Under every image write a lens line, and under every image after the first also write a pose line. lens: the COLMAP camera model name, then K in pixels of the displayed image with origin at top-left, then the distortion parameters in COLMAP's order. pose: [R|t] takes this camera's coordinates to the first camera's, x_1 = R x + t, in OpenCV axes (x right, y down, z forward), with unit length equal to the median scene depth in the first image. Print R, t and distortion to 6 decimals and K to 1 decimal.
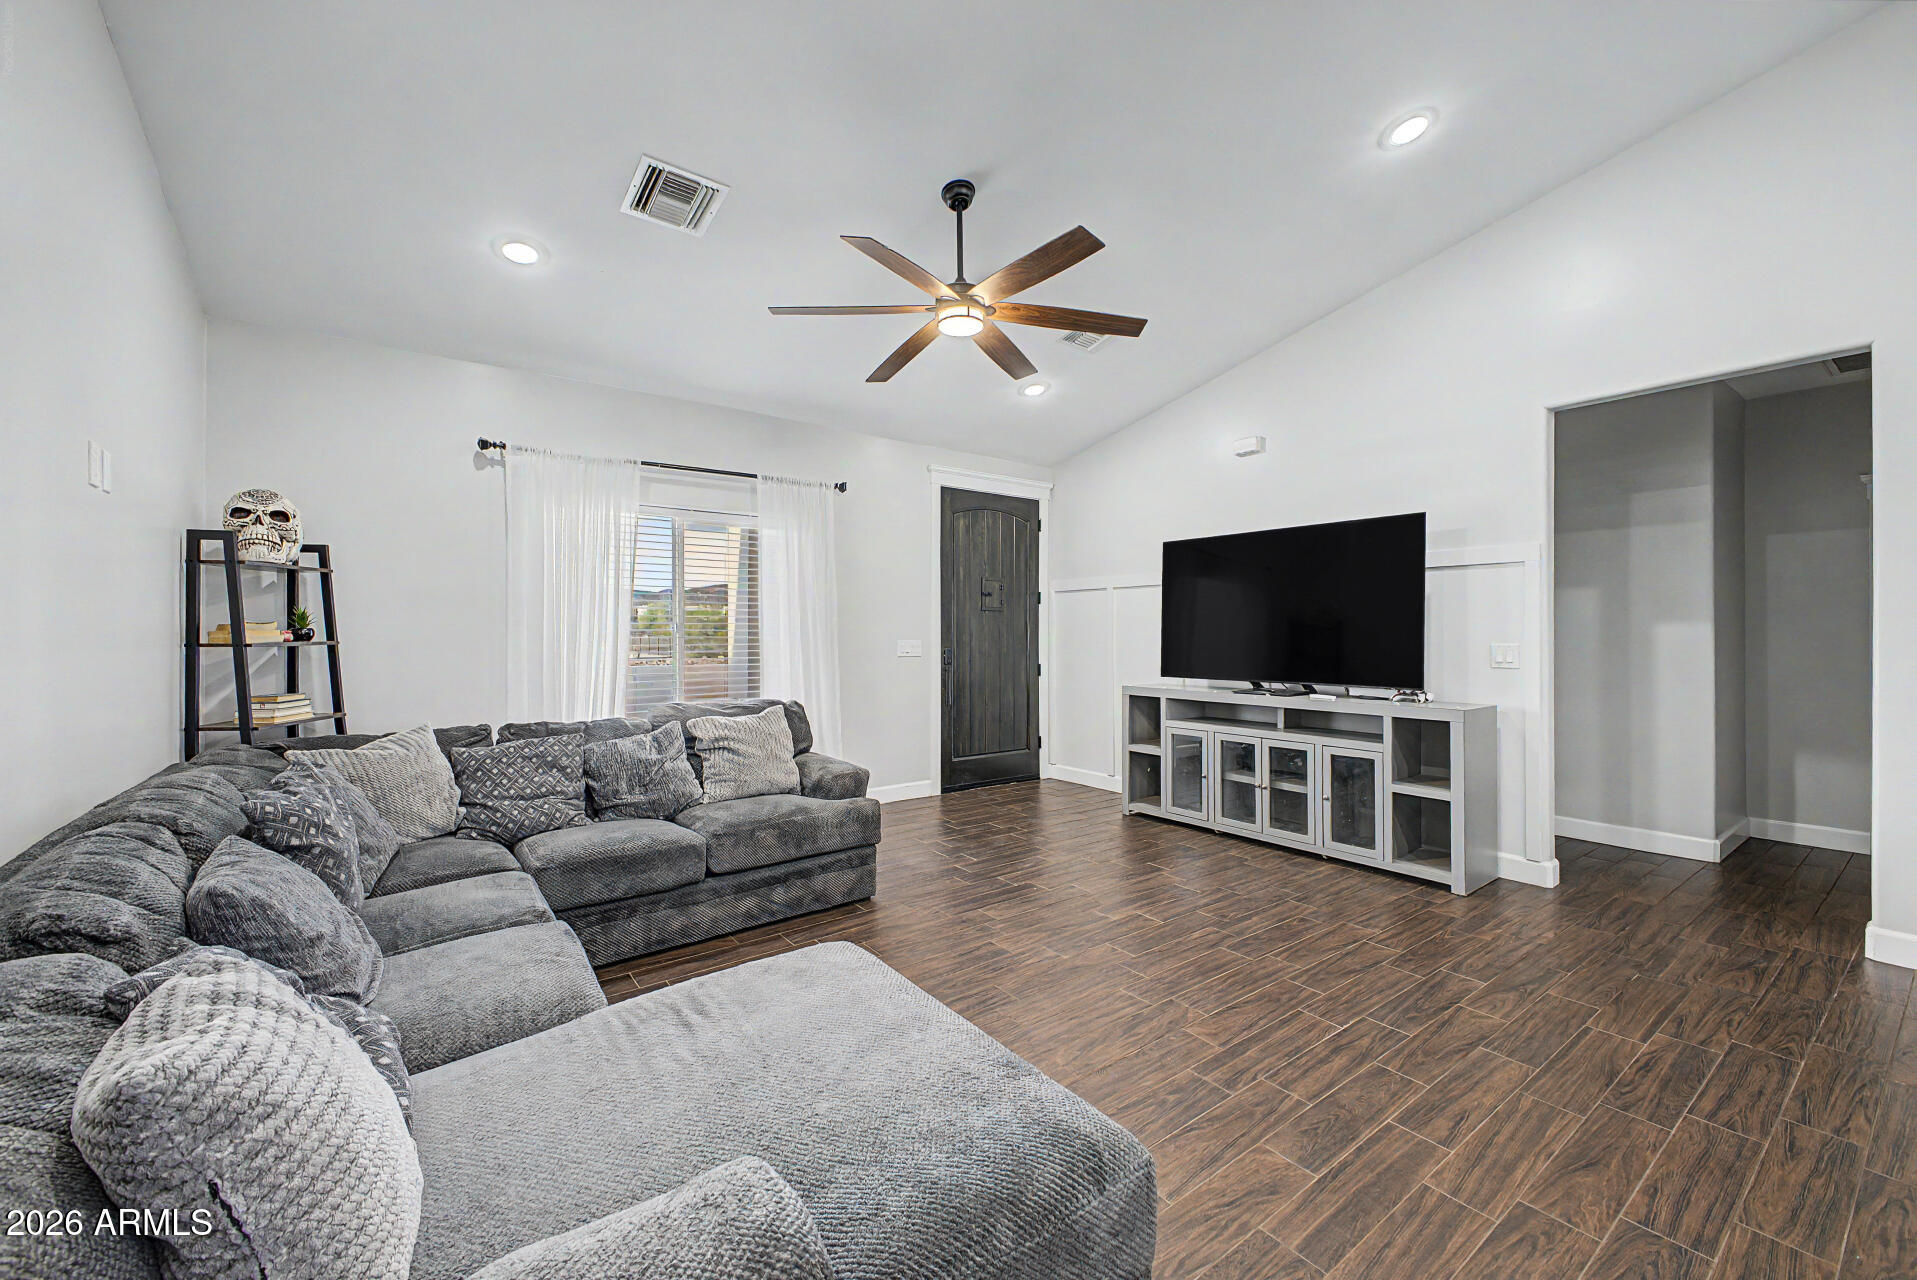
lens RADIAL K [[753.4, 0, 961.0], [0, 753.4, 633.7], [0, 0, 1]] dist [0.016298, -0.005227]
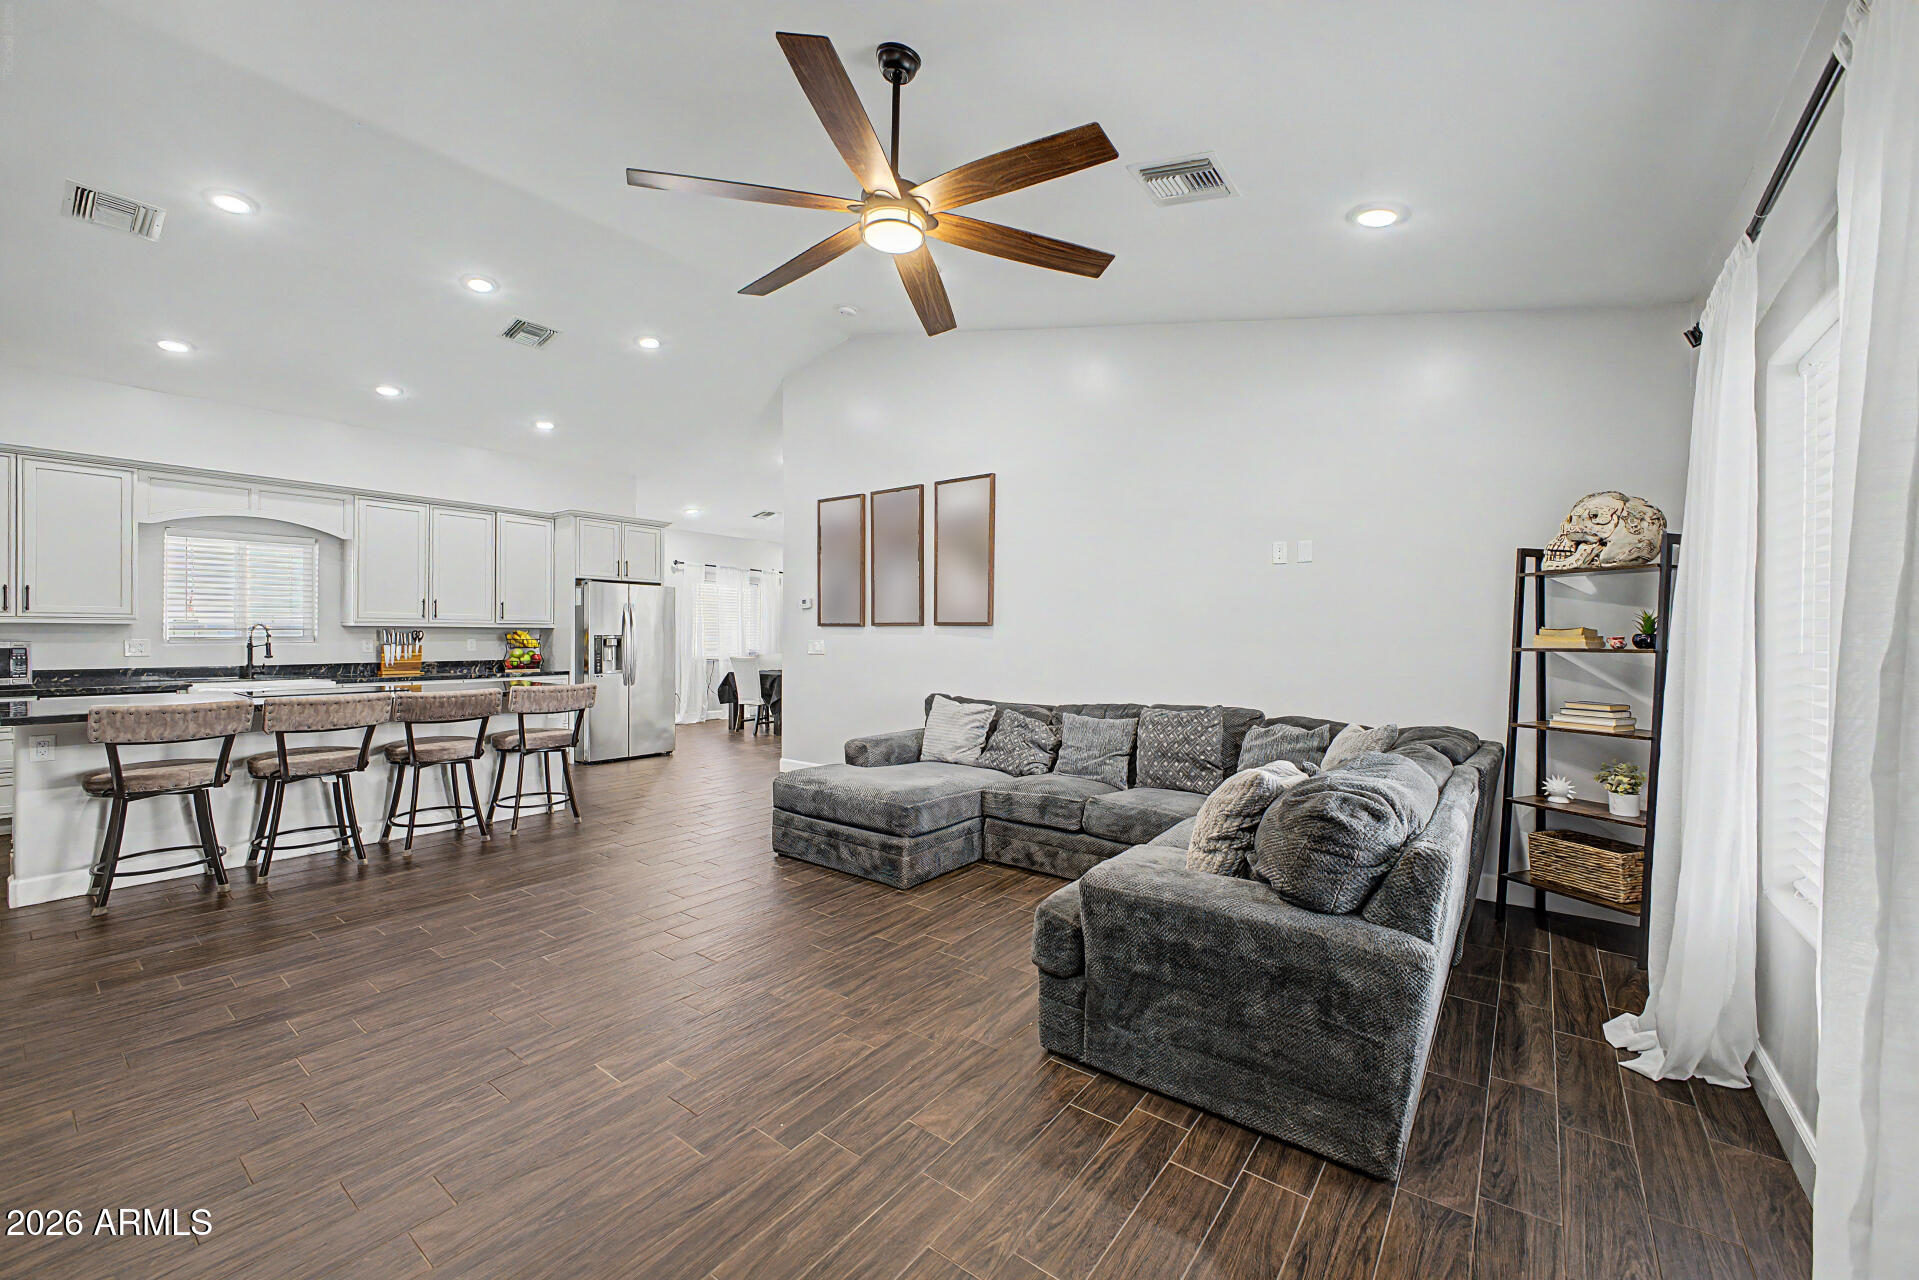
lens RADIAL K [[754.2, 0, 962.0], [0, 754.2, 633.7], [0, 0, 1]] dist [0.016298, -0.005227]
pose [[-0.962720, -0.003997, -0.270469, 0.126256], [-0.004669, 0.999987, 0.001840, -0.005120], [0.270458, 0.003034, -0.962727, 1.595019]]
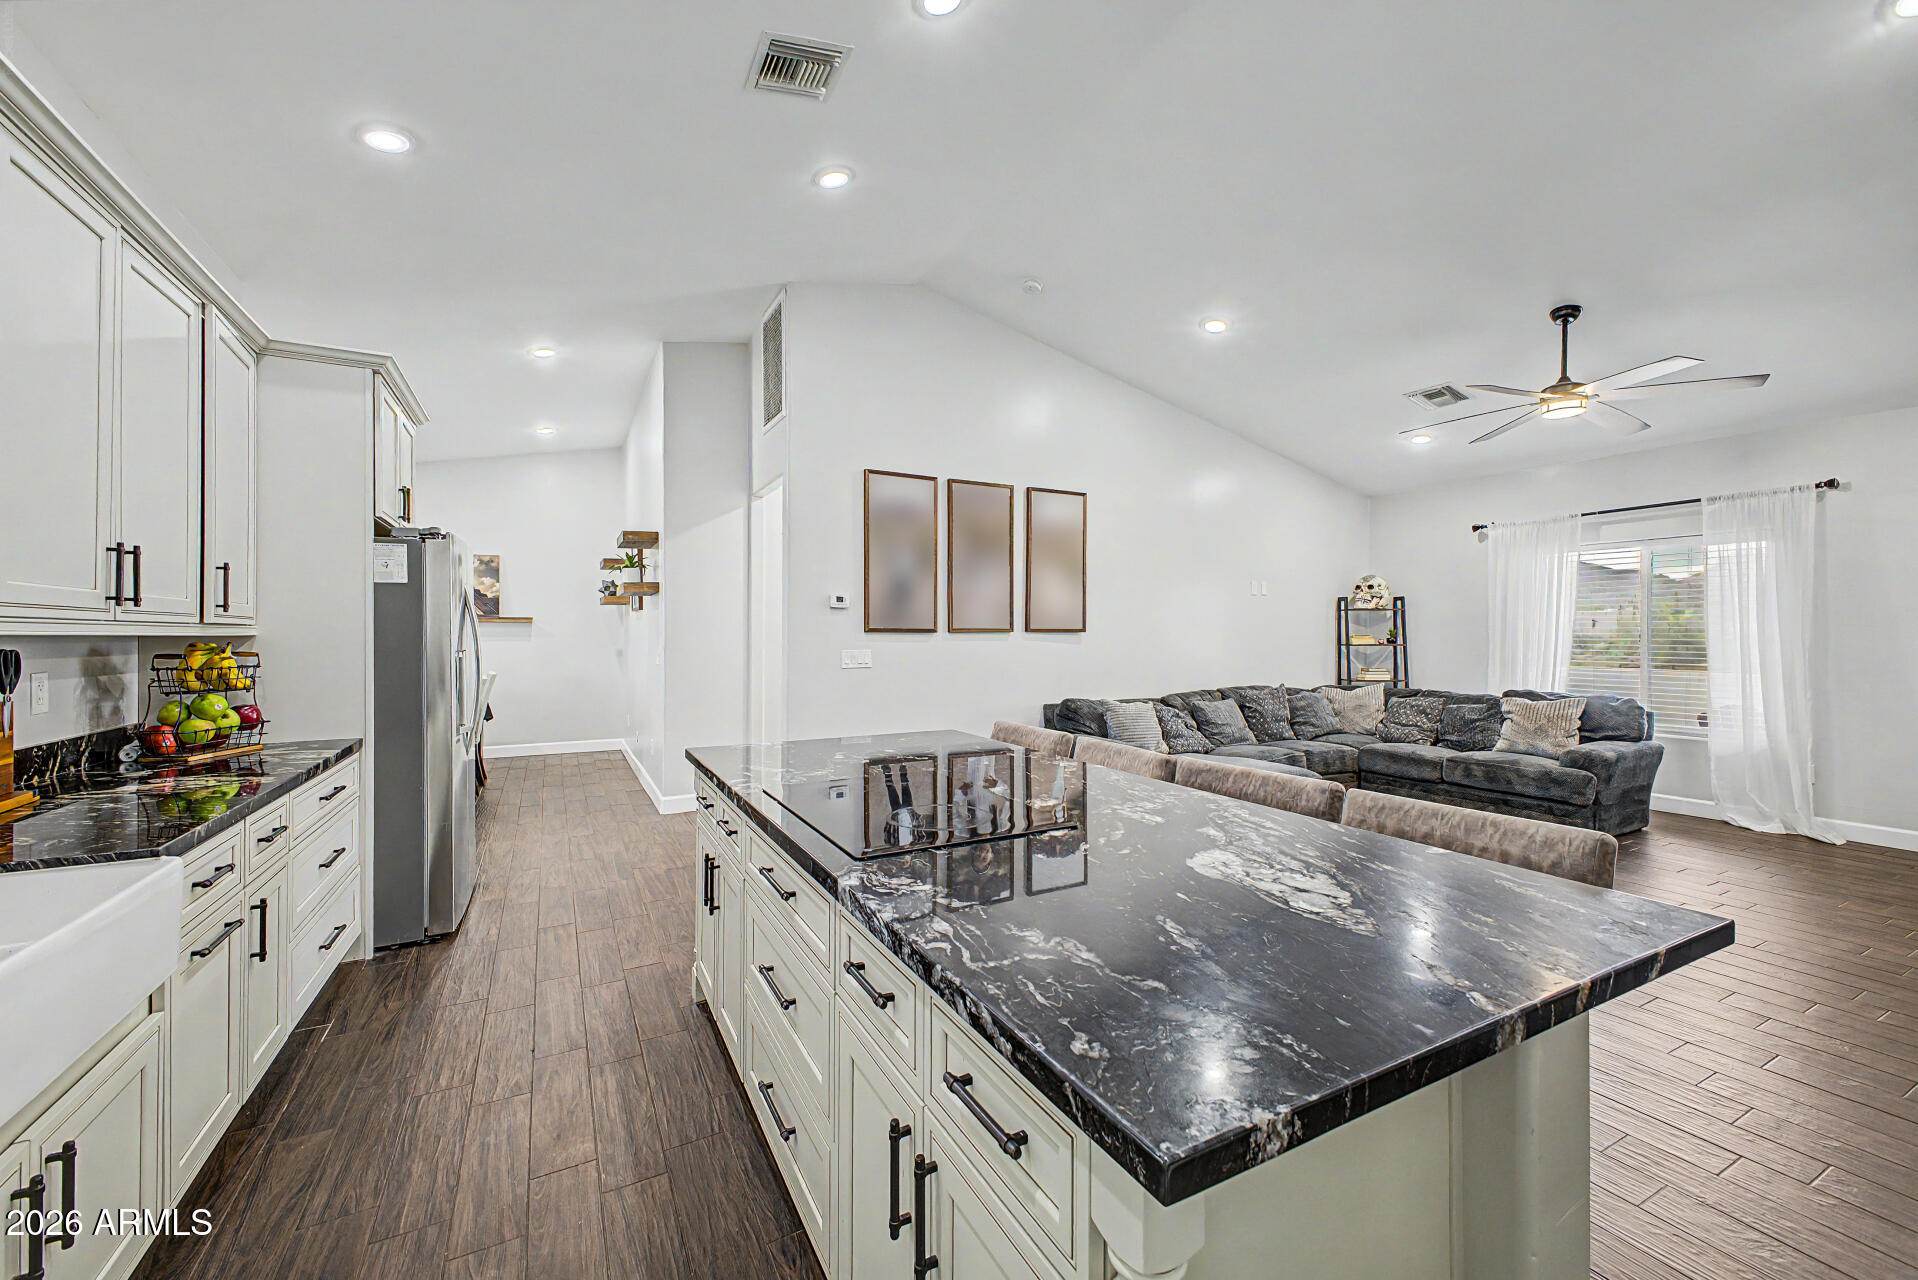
lens RADIAL K [[753.7, 0, 940.5], [0, 753.7, 635.3], [0, 0, 1]] dist [-0.000027, -0.005168]
pose [[-0.172294, 0.001781, -0.985044, 1.341545], [-0.002399, 0.999995, 0.002228, -0.014886], [0.985043, 0.002747, -0.172289, 0.137458]]
